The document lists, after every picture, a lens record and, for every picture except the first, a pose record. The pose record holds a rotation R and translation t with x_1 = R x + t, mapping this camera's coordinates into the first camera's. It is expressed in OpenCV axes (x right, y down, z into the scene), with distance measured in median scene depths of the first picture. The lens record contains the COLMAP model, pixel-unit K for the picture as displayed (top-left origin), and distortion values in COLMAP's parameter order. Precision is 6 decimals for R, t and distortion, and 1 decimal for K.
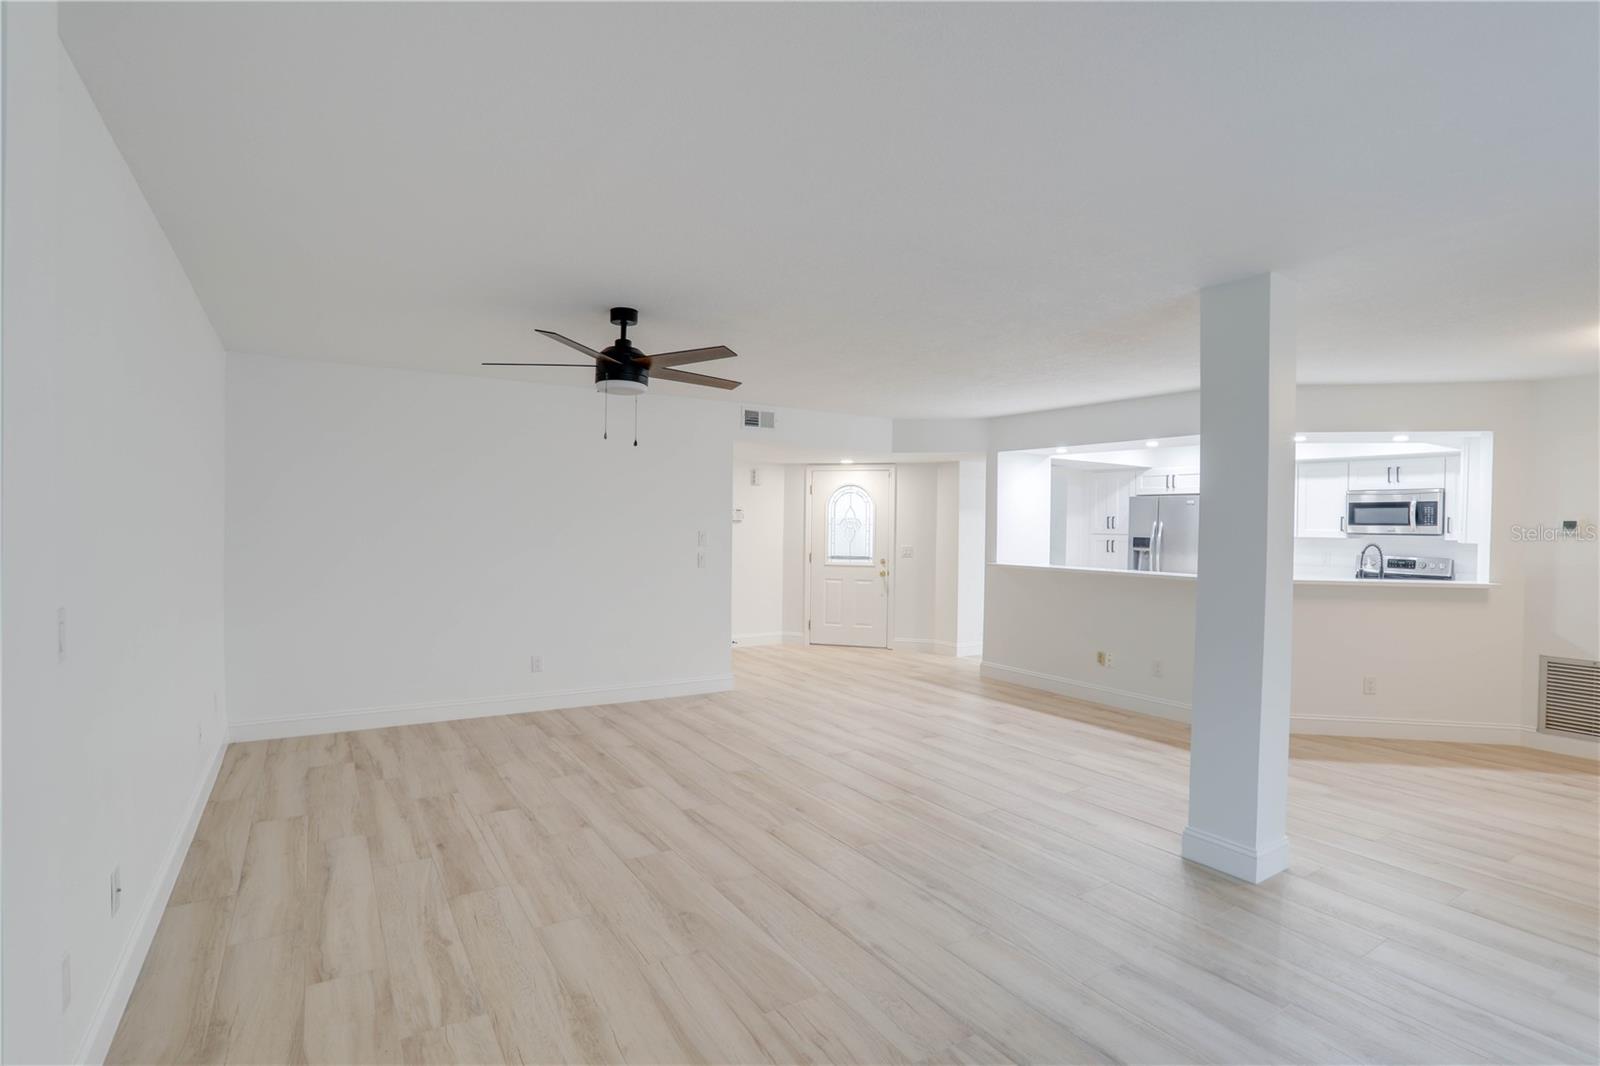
lens RADIAL K [[772.3, 0, 792.3], [0, 772.3, 540.1], [0, 0, 1]] dist [-0.061120, 0.020106]
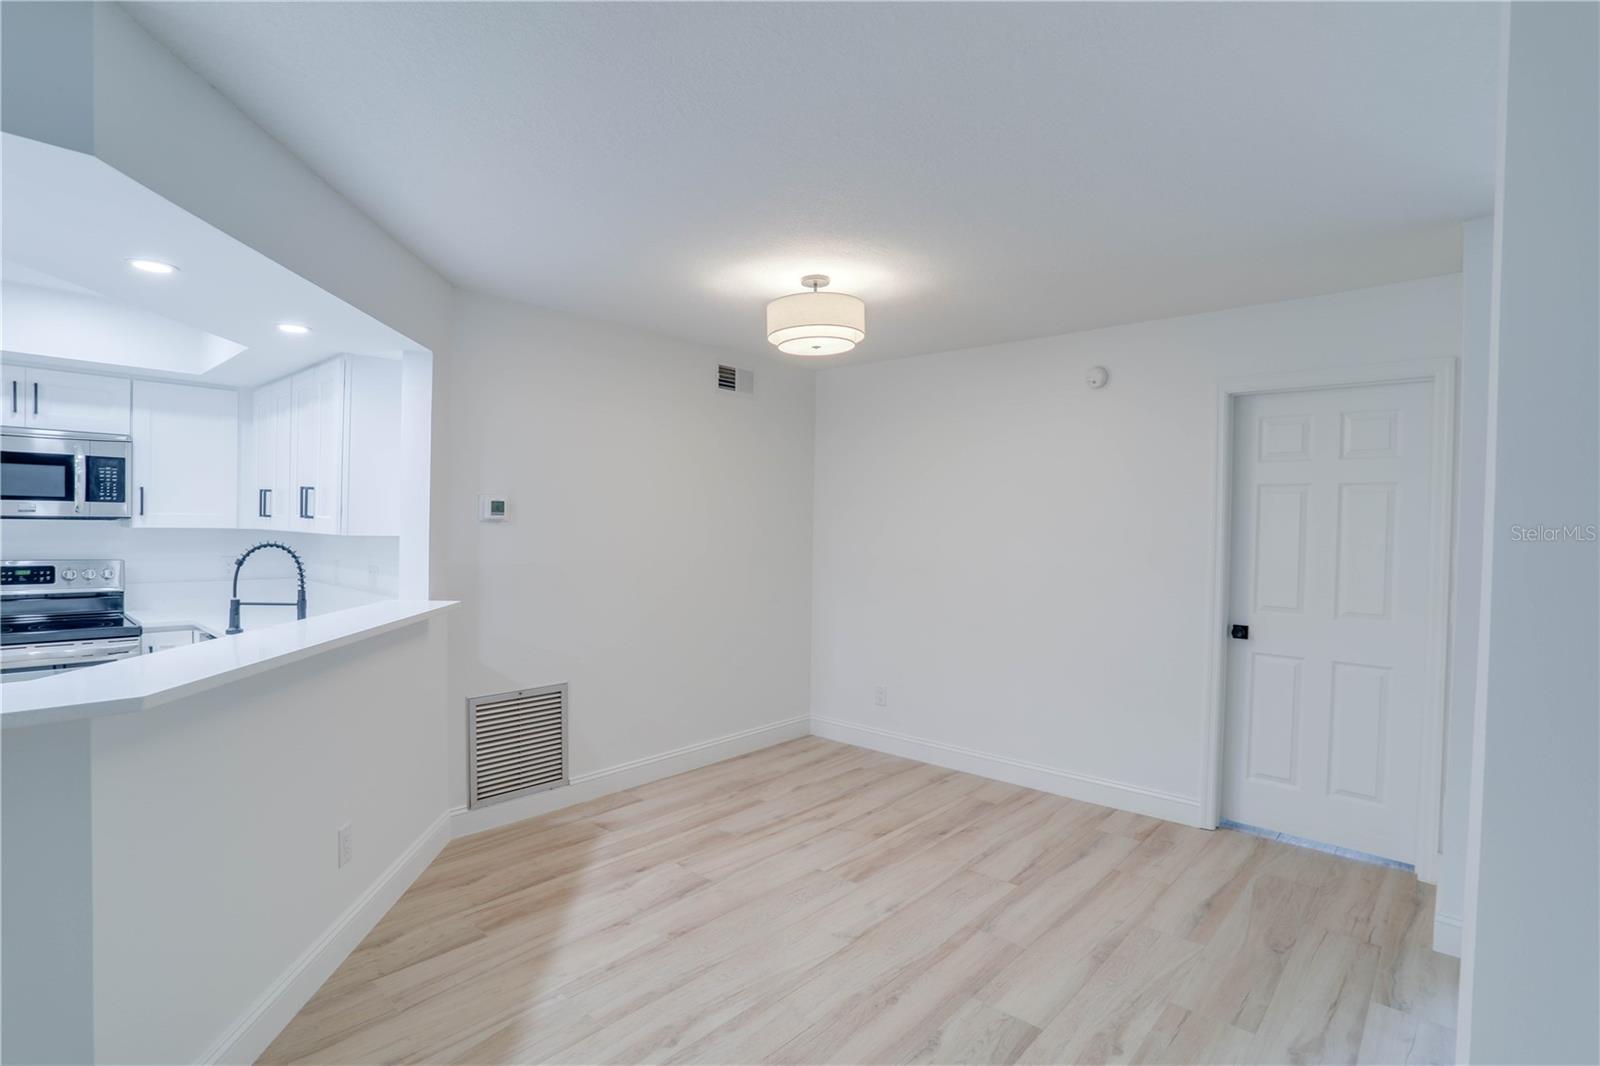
lens RADIAL K [[772.3, 0, 792.3], [0, 772.3, 540.1], [0, 0, 1]] dist [-0.061120, 0.020106]
pose [[-0.278662, -0.033178, 0.959816, 0.239929], [0.000064, 0.999402, 0.034565, -0.012626], [-0.960389, 0.009694, -0.278493, 0.831594]]
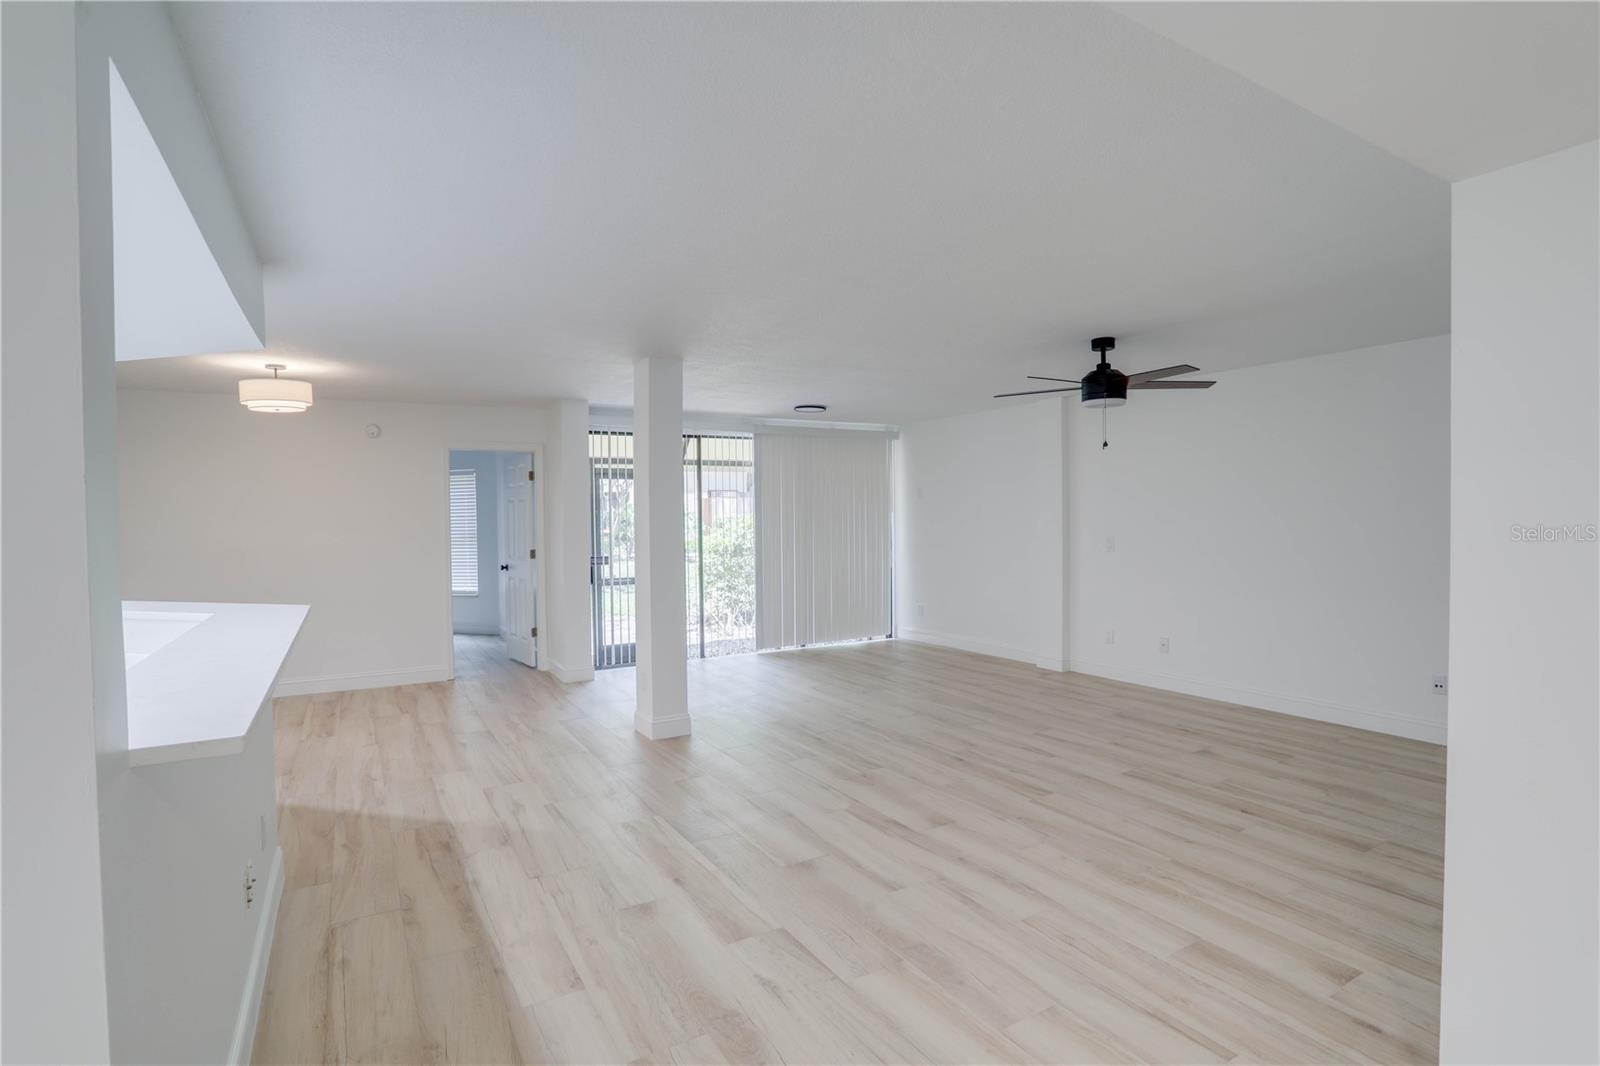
lens RADIAL K [[772.3, 0, 792.3], [0, 772.3, 540.1], [0, 0, 1]] dist [-0.061120, 0.020106]
pose [[-0.999385, -0.001413, 0.035029, 0.159280], [0.000292, 0.998817, 0.048630, -0.027560], [-0.035057, 0.048610, -0.998202, 1.534116]]
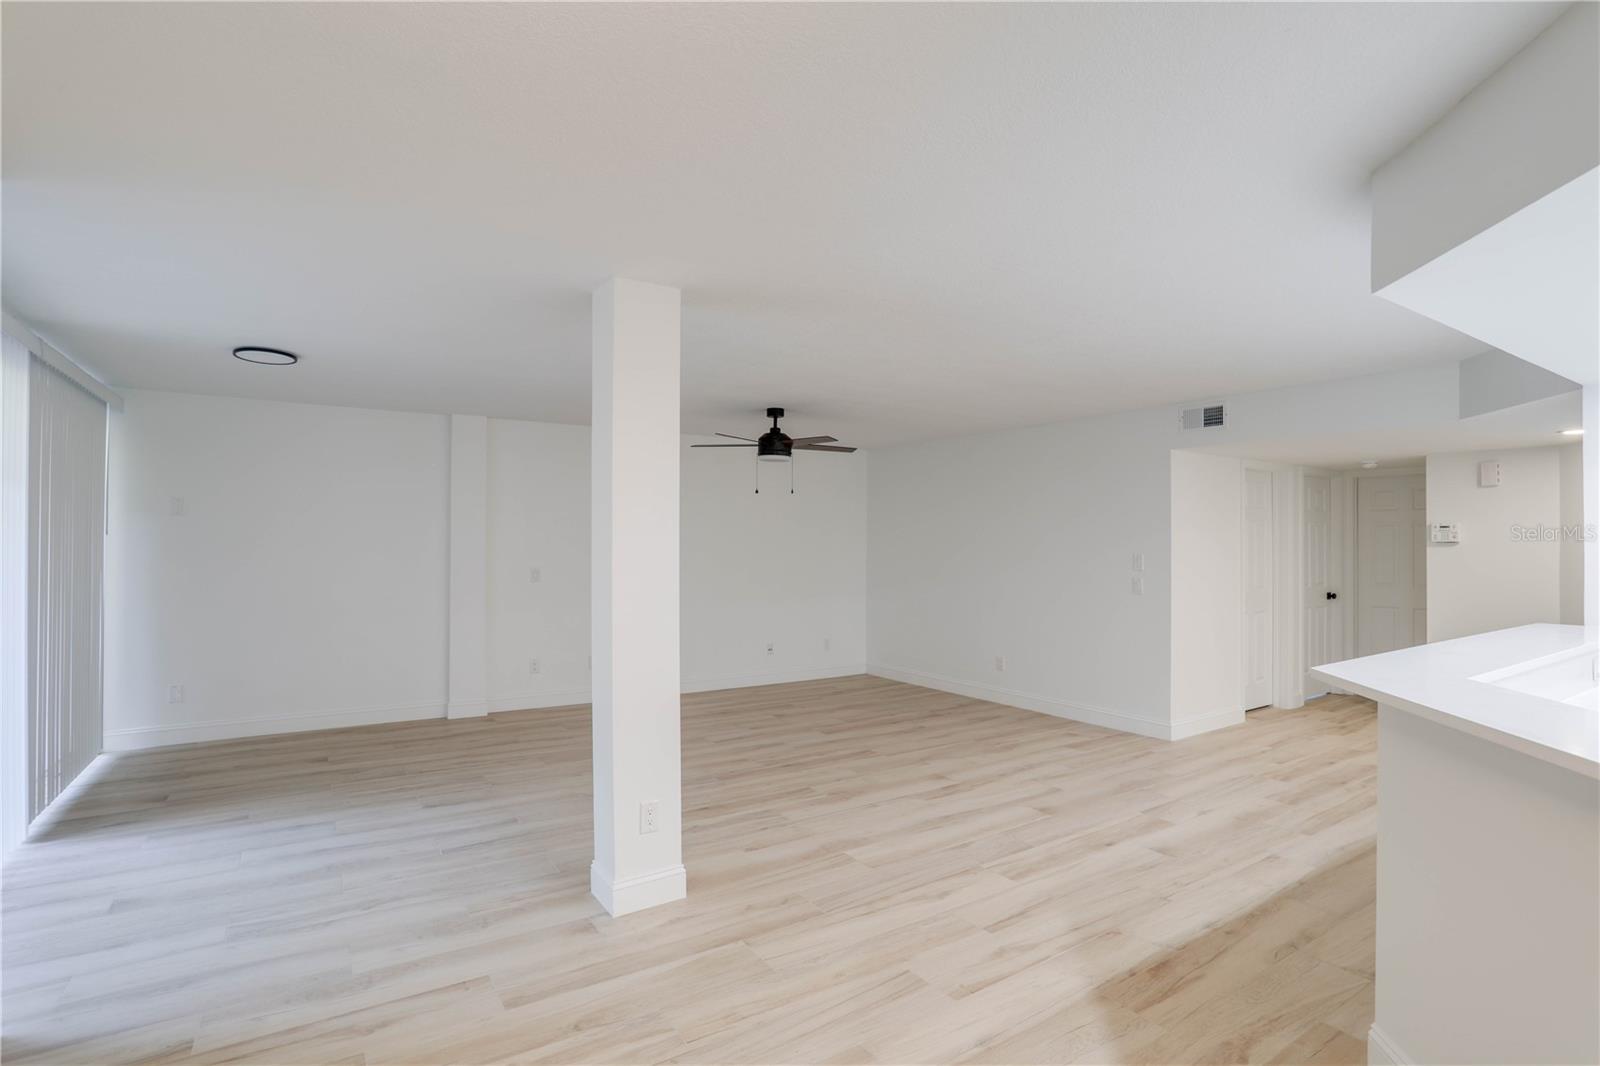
lens RADIAL K [[772.3, 0, 792.3], [0, 772.3, 540.1], [0, 0, 1]] dist [-0.061120, 0.020106]
pose [[0.011948, -0.023827, -0.999645, 0.932648], [-0.022293, 0.999461, -0.024089, 0.002289], [0.999680, 0.022573, 0.011410, 0.700477]]
